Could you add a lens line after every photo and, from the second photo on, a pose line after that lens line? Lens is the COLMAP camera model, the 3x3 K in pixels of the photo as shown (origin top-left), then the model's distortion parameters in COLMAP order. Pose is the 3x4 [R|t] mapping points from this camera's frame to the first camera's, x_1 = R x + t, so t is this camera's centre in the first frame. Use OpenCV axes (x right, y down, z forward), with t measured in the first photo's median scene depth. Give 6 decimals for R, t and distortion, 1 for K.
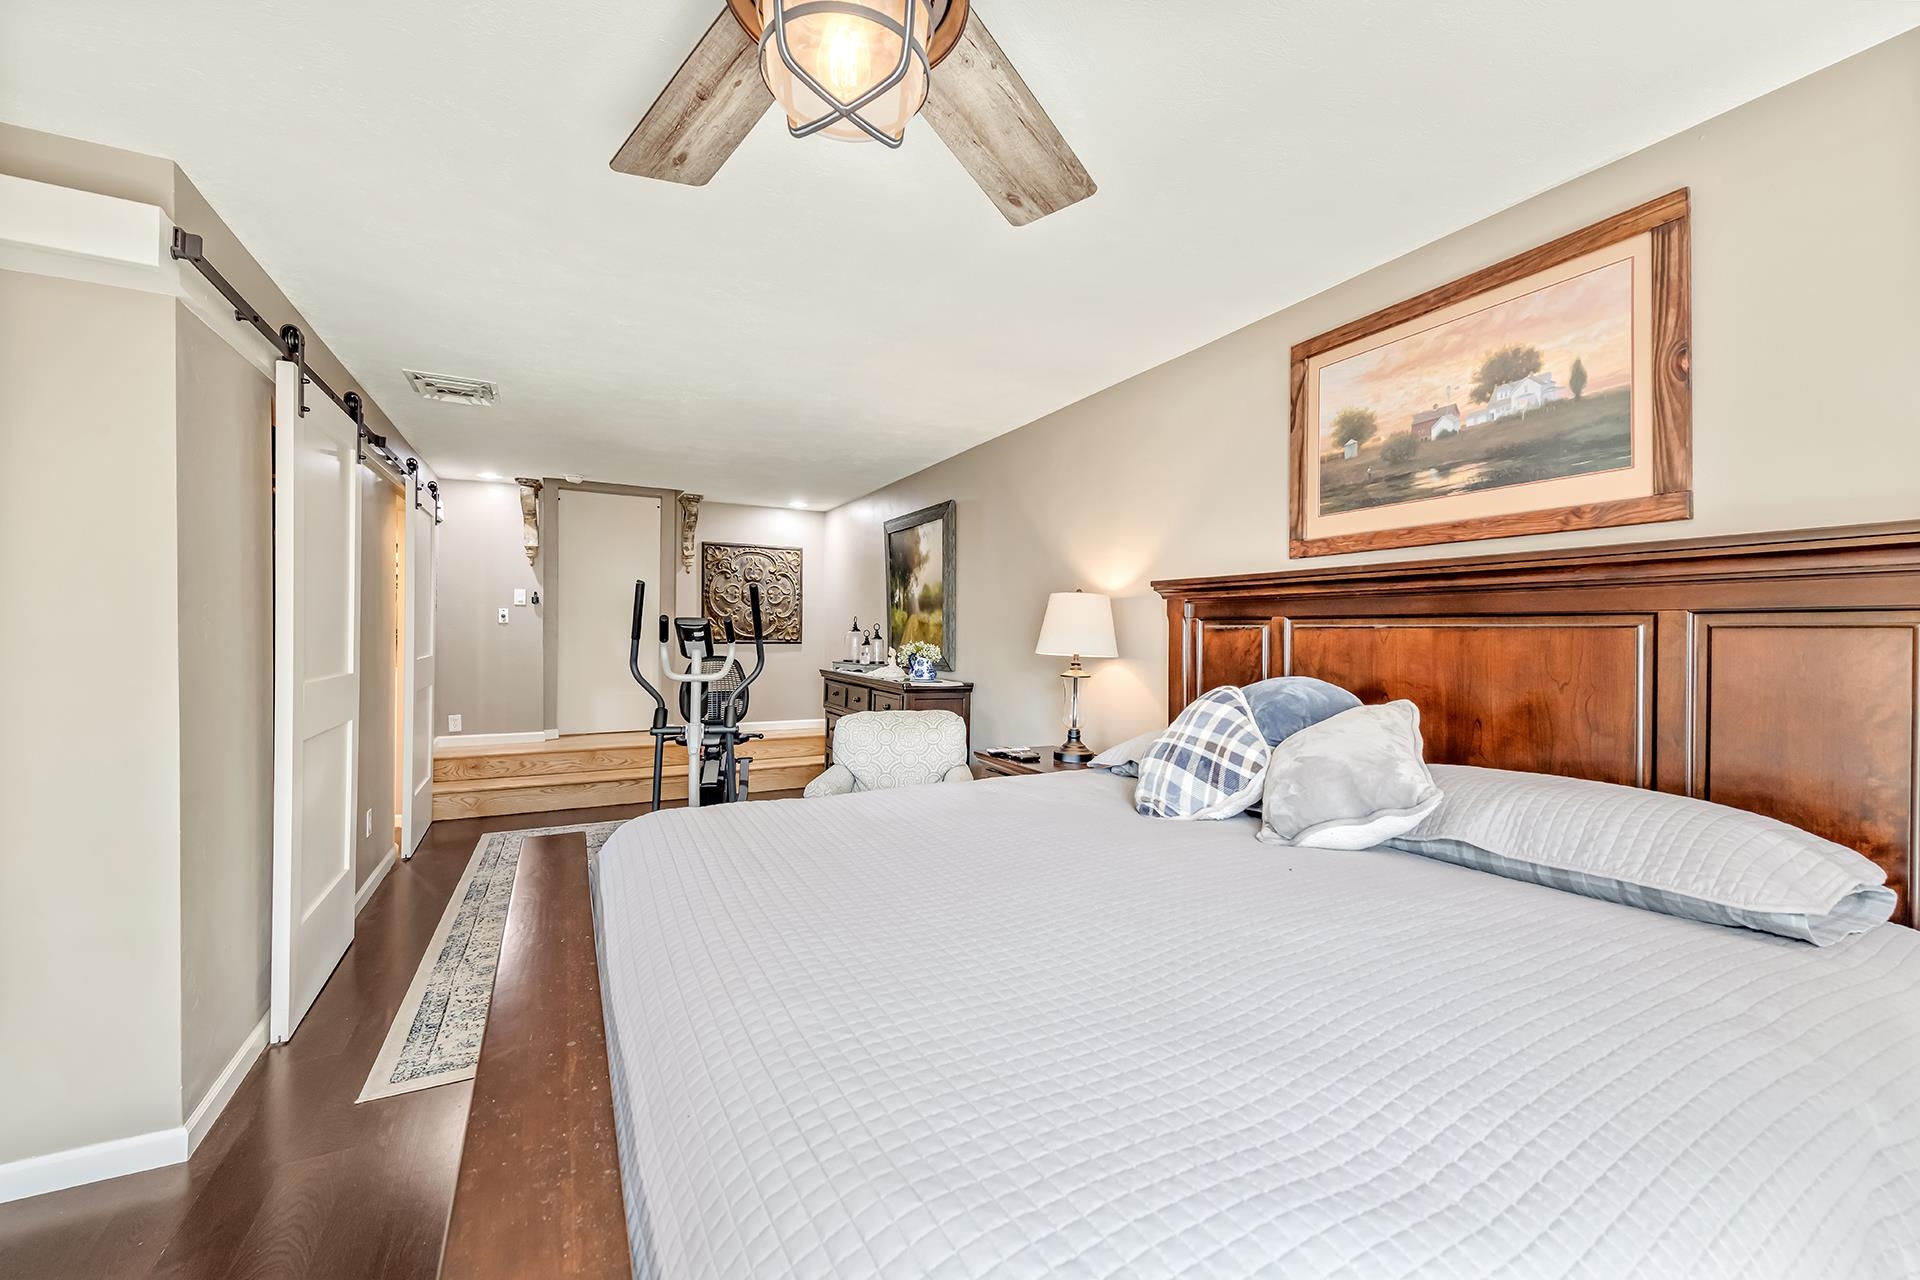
lens RADIAL K [[768.6, 0, 960.8], [0, 768.6, 633.5], [0, 0, 1]] dist [0.009482, 0.000180]
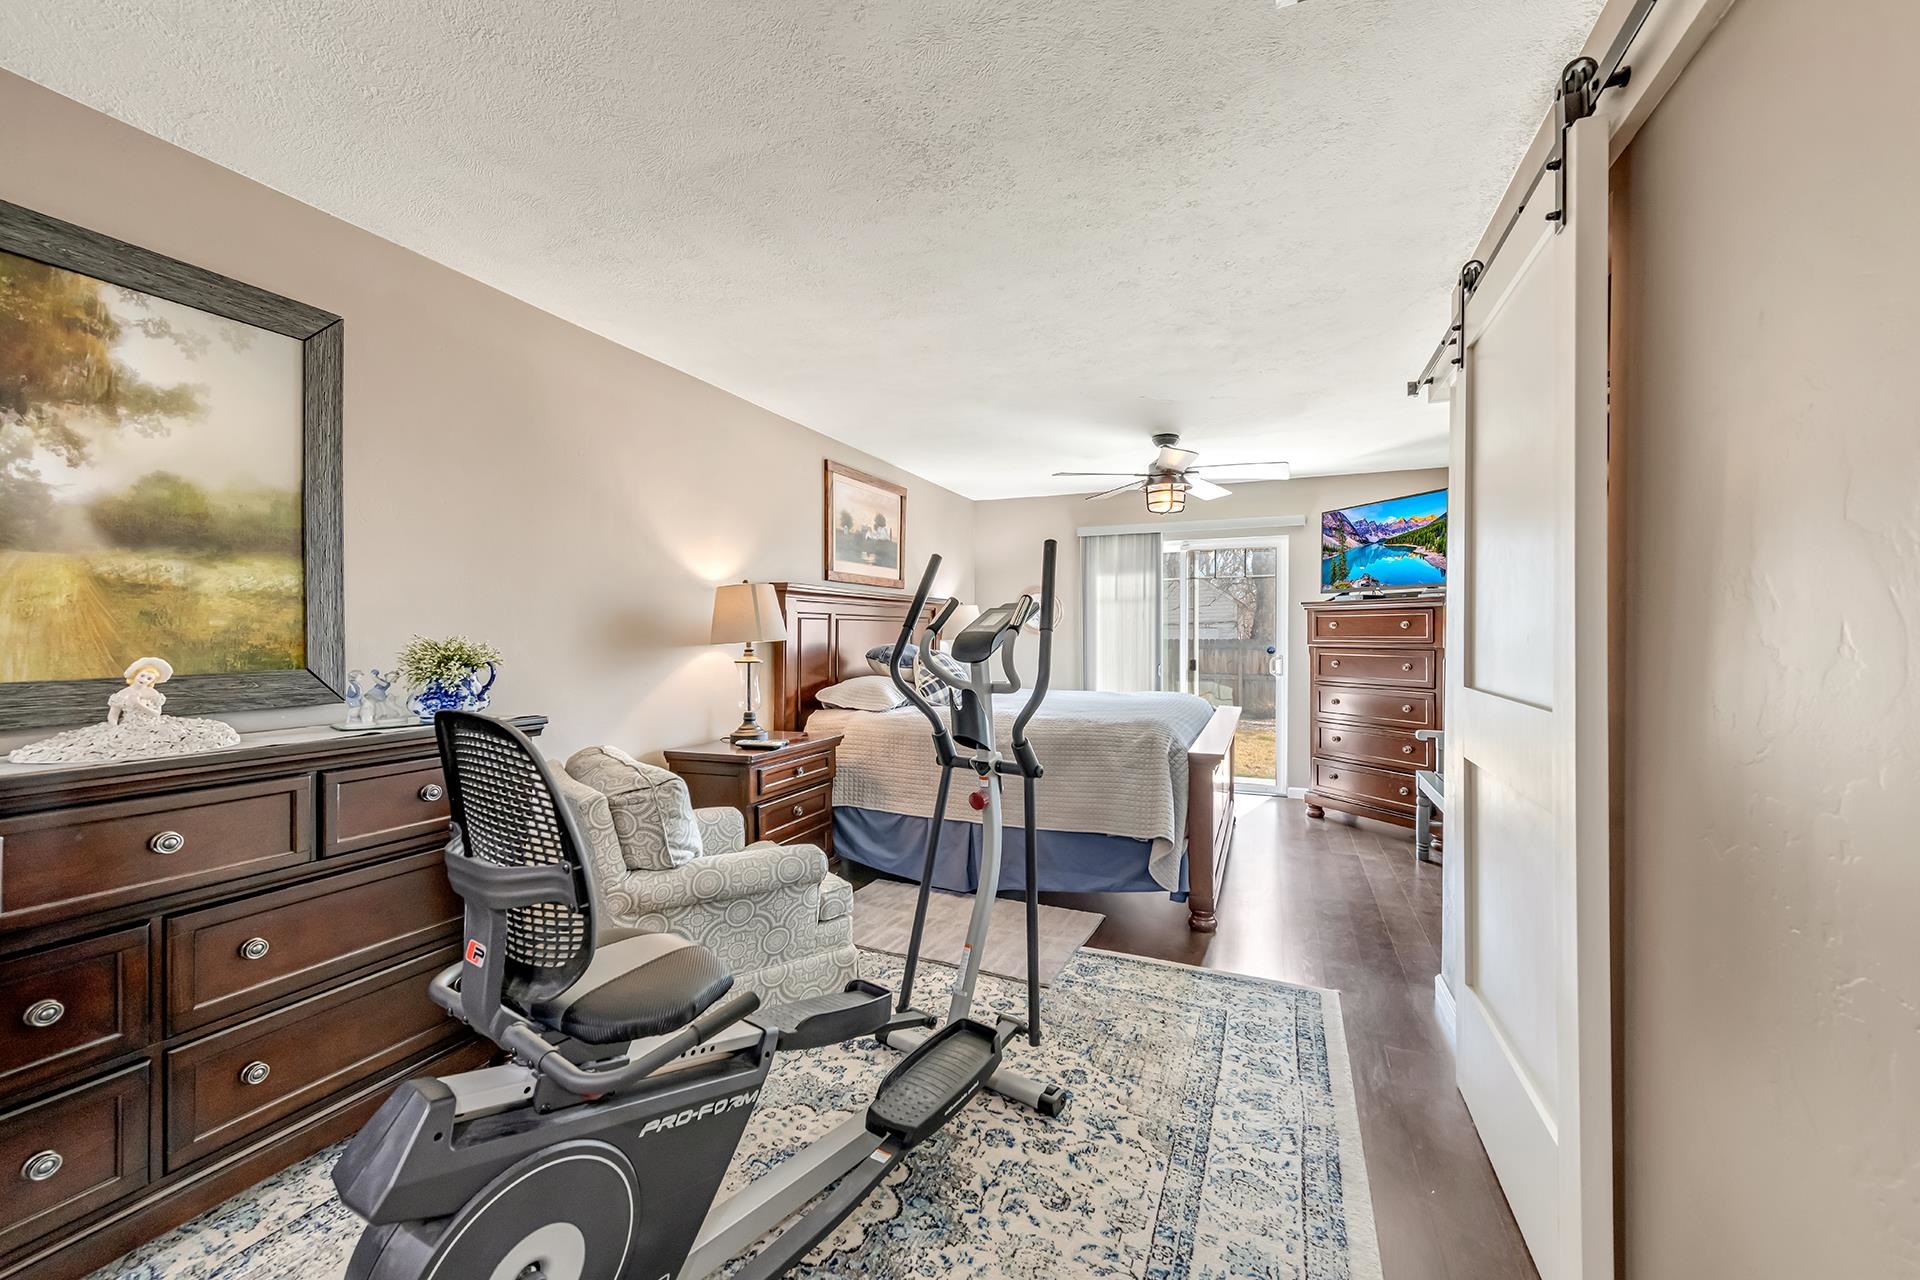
lens RADIAL K [[768.6, 0, 958.9], [0, 768.6, 636.9], [0, 0, 1]] dist [0.009482, 0.000180]
pose [[-0.641089, -0.008590, 0.767418, -1.199957], [-0.002976, 0.999958, 0.008706, 0.017664], [-0.767461, 0.003297, -0.641088, 2.048047]]
